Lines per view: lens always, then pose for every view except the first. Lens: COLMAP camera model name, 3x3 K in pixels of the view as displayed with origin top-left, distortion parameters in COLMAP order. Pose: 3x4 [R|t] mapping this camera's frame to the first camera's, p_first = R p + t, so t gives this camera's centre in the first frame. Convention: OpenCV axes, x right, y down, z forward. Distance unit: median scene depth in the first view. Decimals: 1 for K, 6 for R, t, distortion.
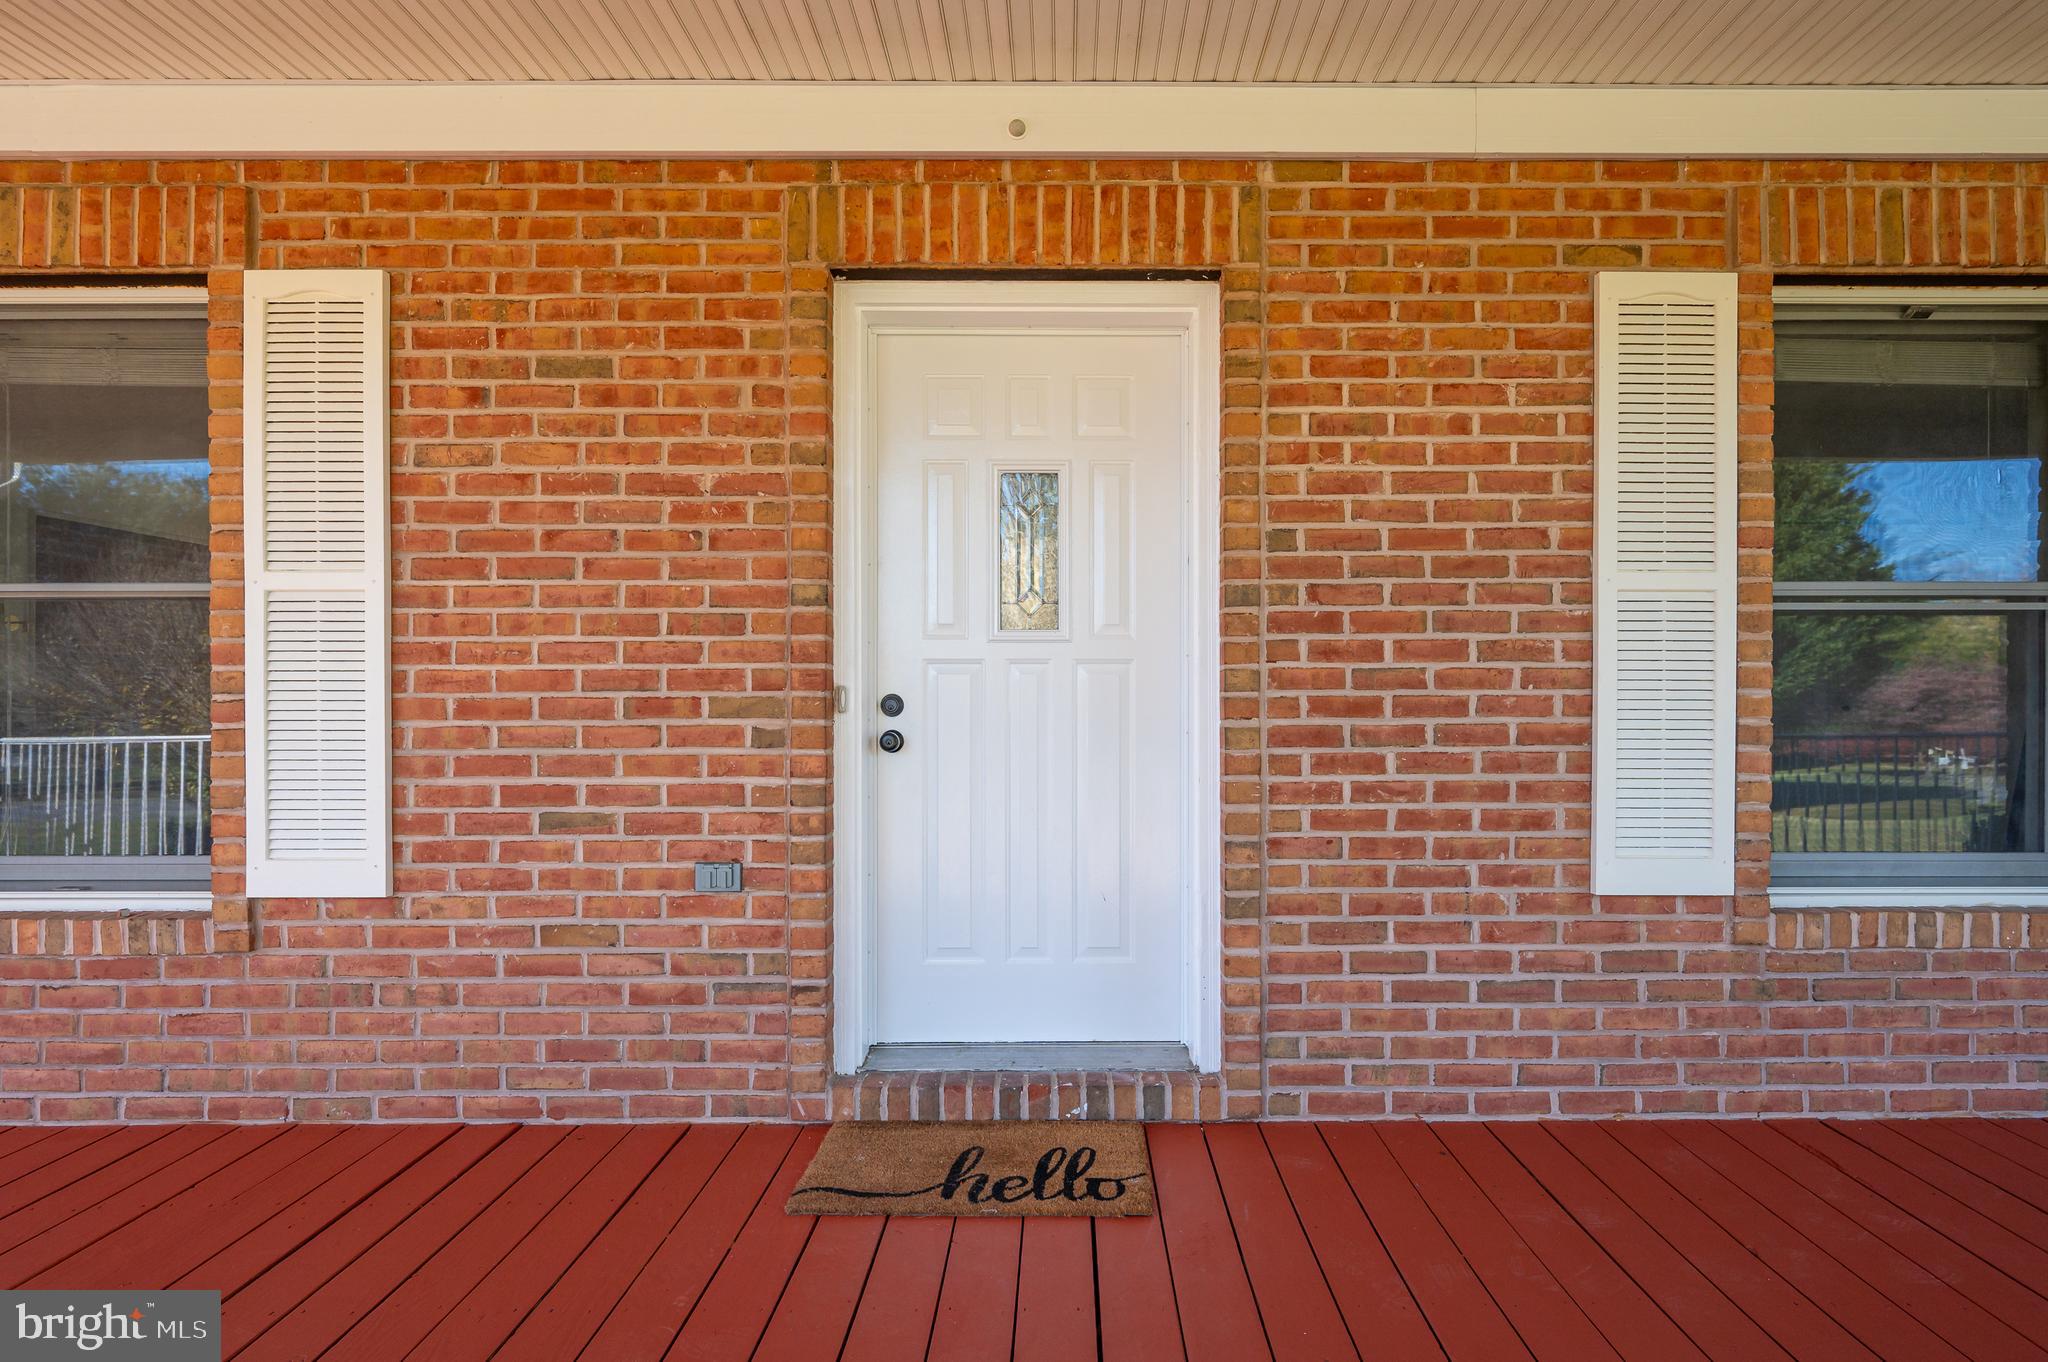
lens RADIAL K [[1056.6, 0, 1028.6], [0, 1056.6, 712.6], [0, 0, 1]] dist [-0.003167, -0.000656]
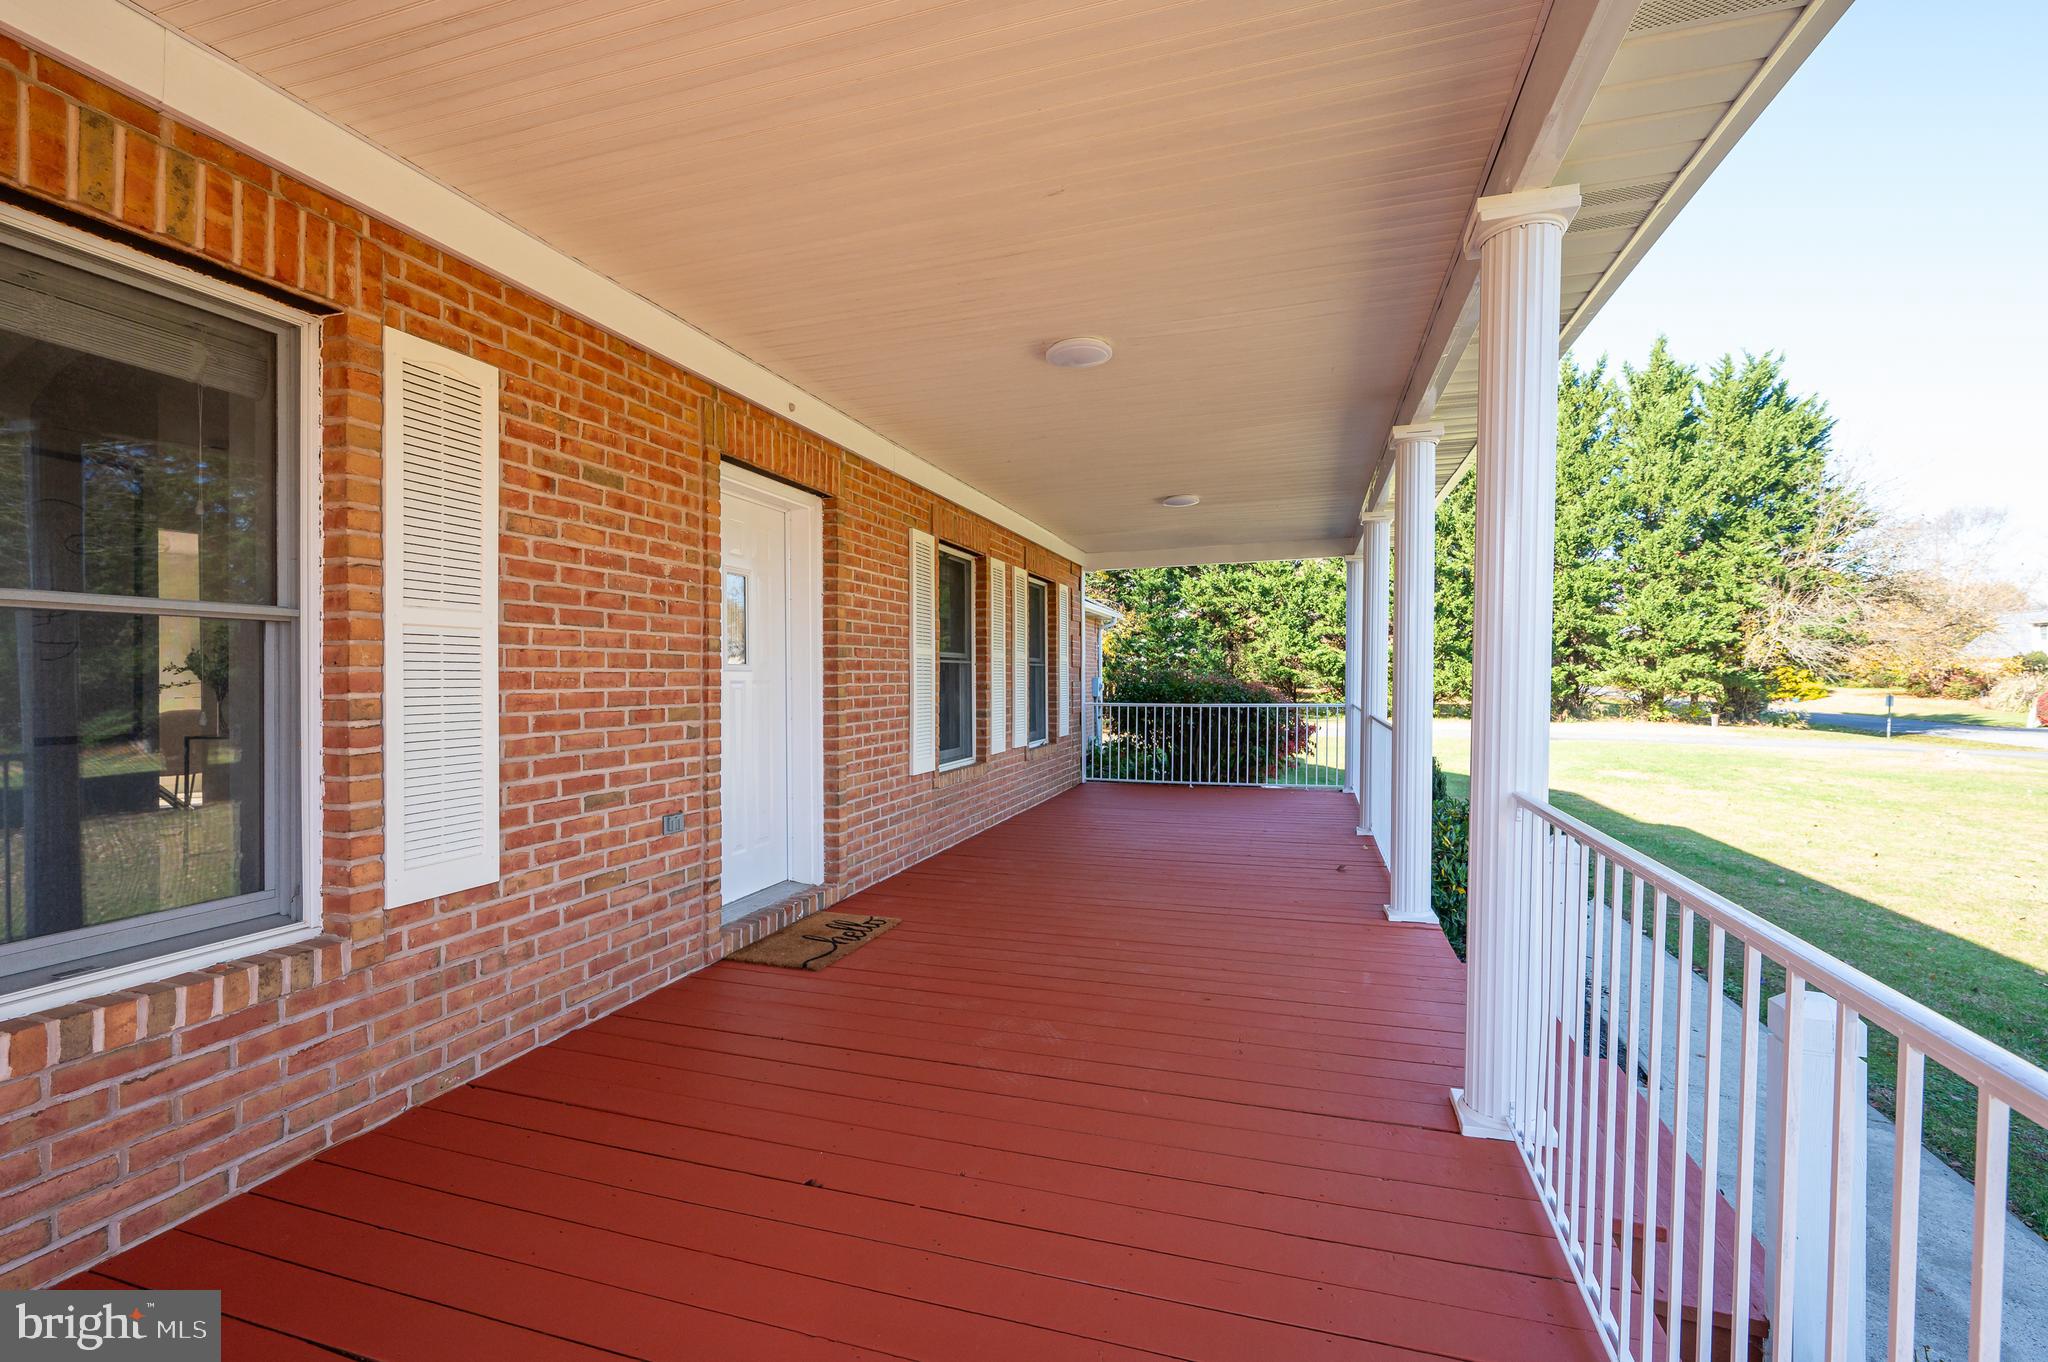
lens RADIAL K [[899.8, 0, 1032.5], [0, 899.8, 691.5], [0, 0, 1]] dist [0.000344, 0.000088]
pose [[0.292445, -0.014945, 0.956166, -1.411943], [0.017009, 0.999801, 0.010424, -0.043998], [-0.956131, 0.013215, 0.292641, 0.102927]]
